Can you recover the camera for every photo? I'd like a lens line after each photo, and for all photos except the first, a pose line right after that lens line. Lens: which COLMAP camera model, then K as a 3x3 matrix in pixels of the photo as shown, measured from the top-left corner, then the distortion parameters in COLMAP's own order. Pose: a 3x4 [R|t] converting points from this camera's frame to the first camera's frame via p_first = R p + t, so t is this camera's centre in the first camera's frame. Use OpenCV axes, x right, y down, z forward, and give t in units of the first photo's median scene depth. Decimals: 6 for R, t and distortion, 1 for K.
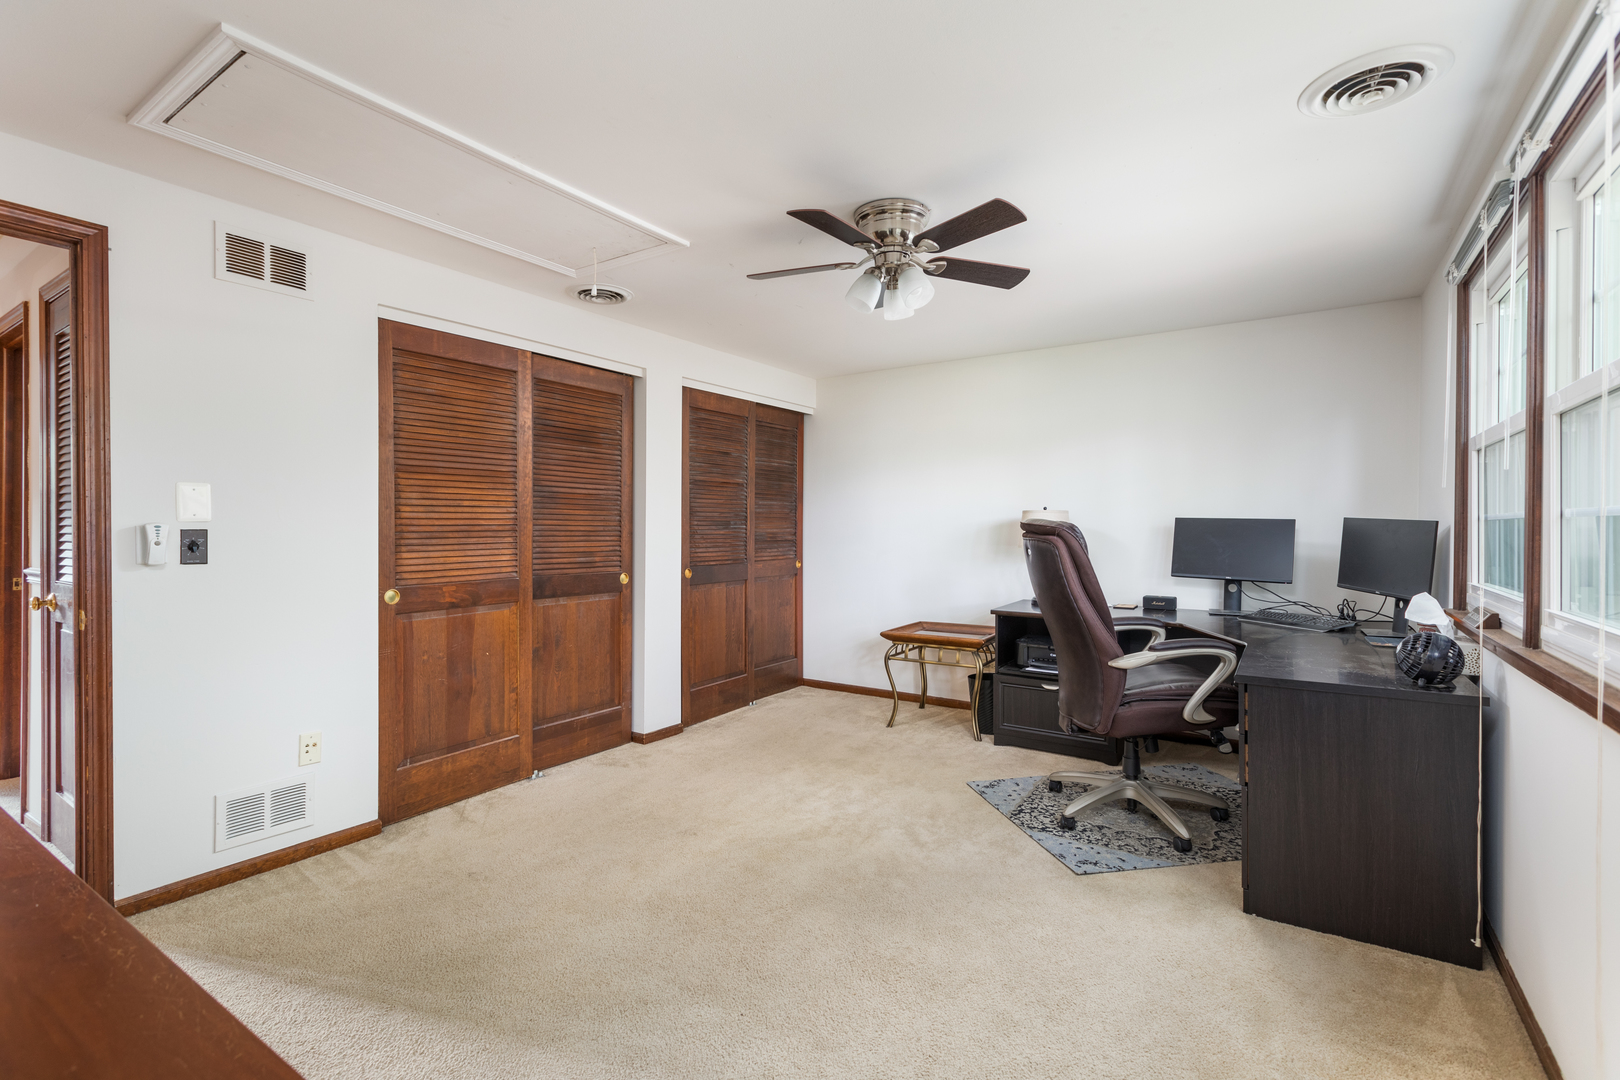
lens RADIAL K [[738.6, 0, 794.7], [0, 738.6, 540.4], [0, 0, 1]] dist [0.001516, -0.000072]
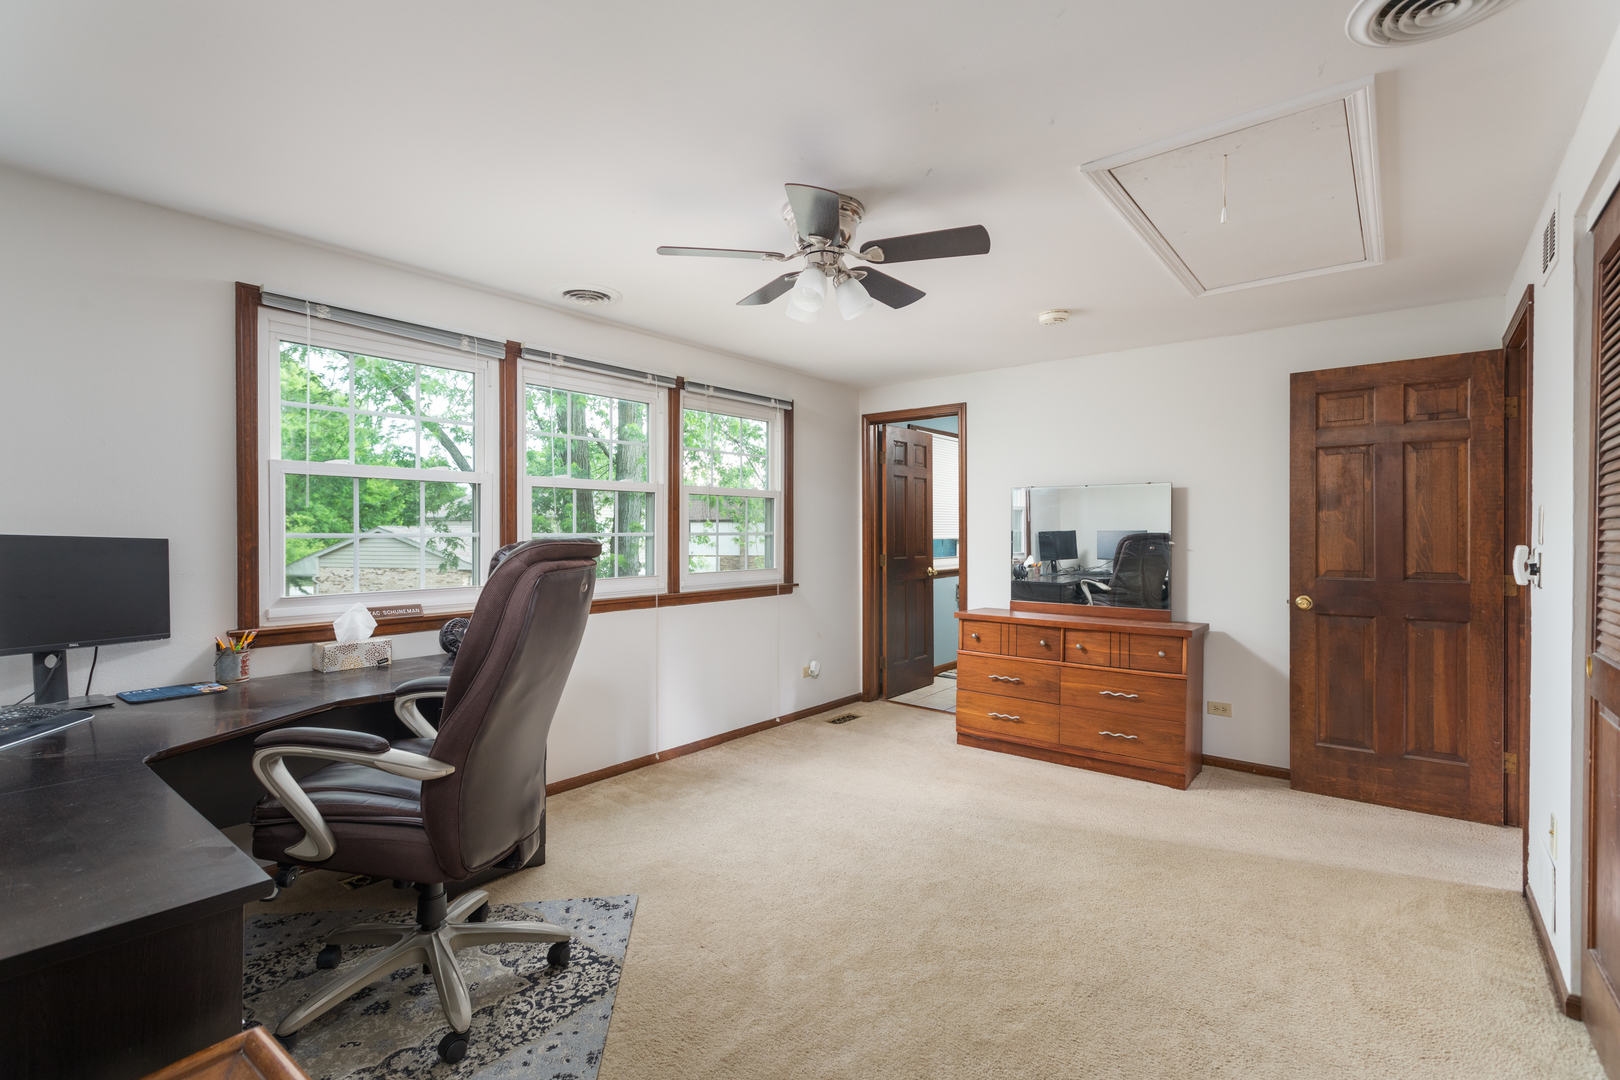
lens RADIAL K [[738.6, 0, 794.7], [0, 738.6, 540.4], [0, 0, 1]] dist [0.001516, -0.000072]
pose [[-0.996820, 0.002885, 0.079631, 0.081611], [0.003993, 0.999897, 0.013760, -0.024987], [-0.079583, 0.014034, -0.996729, 1.630687]]
